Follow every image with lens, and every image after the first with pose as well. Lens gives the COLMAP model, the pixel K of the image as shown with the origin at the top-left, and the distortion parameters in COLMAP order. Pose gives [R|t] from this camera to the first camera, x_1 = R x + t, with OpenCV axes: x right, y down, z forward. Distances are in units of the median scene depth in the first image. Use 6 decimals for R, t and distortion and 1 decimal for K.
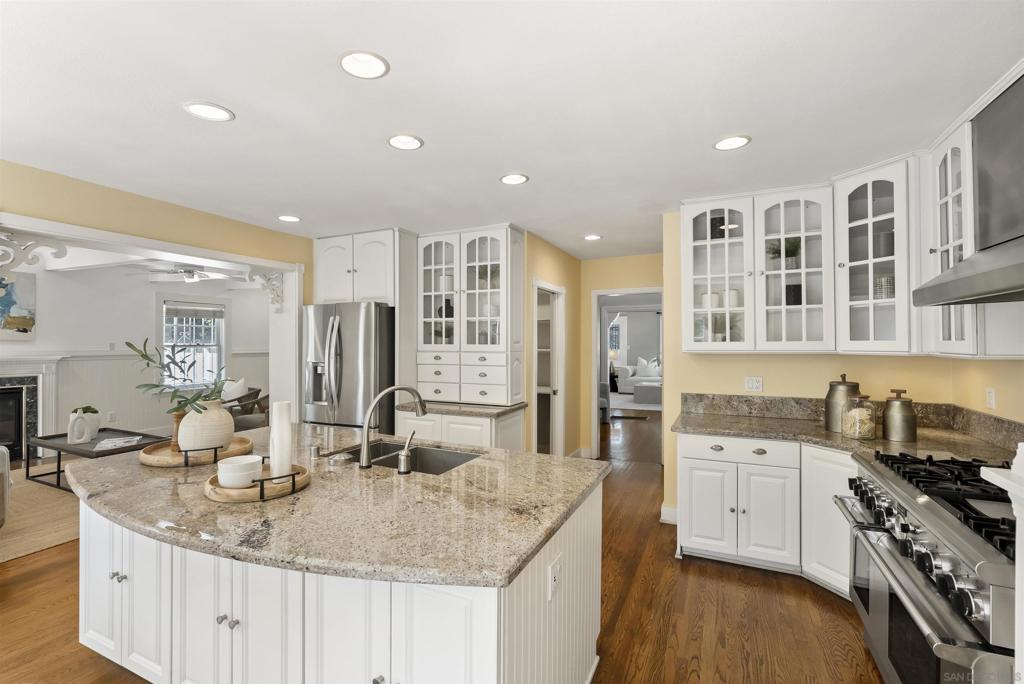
lens RADIAL K [[465.5, 0, 506.8], [0, 465.5, 337.7], [0, 0, 1]] dist [-0.000445, 0.000546]
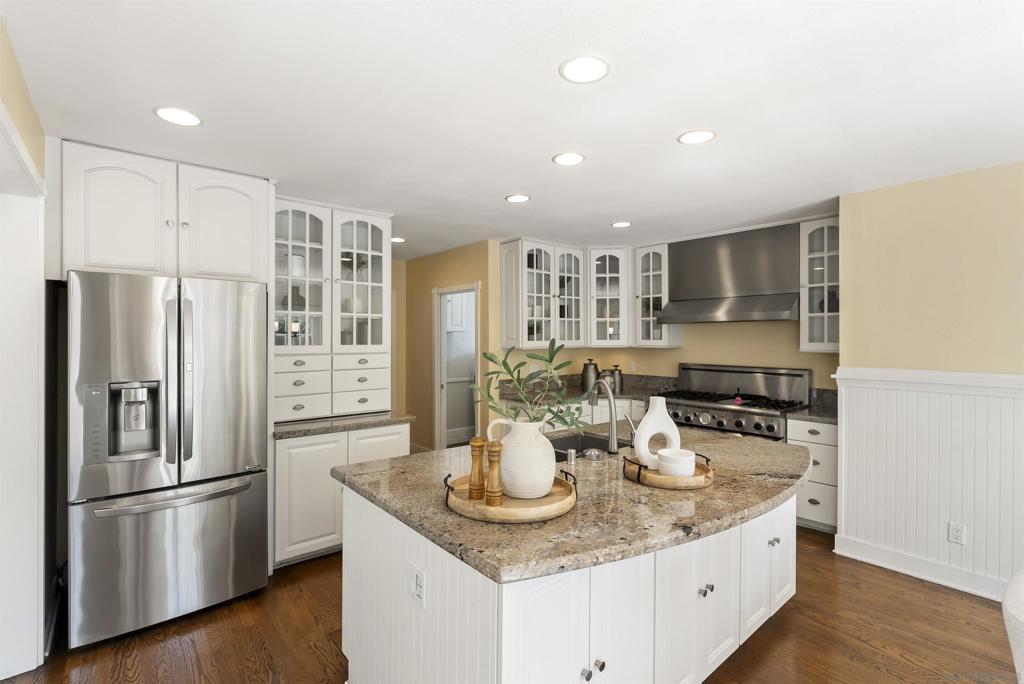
lens RADIAL K [[465.5, 0, 511.3], [0, 465.5, 338.9], [0, 0, 1]] dist [-0.000445, 0.000546]
pose [[0.420761, 0.000624, 0.907171, -1.325294], [-0.005529, 0.999983, 0.001877, 0.000771], [-0.907155, -0.005806, 0.420757, 0.695097]]
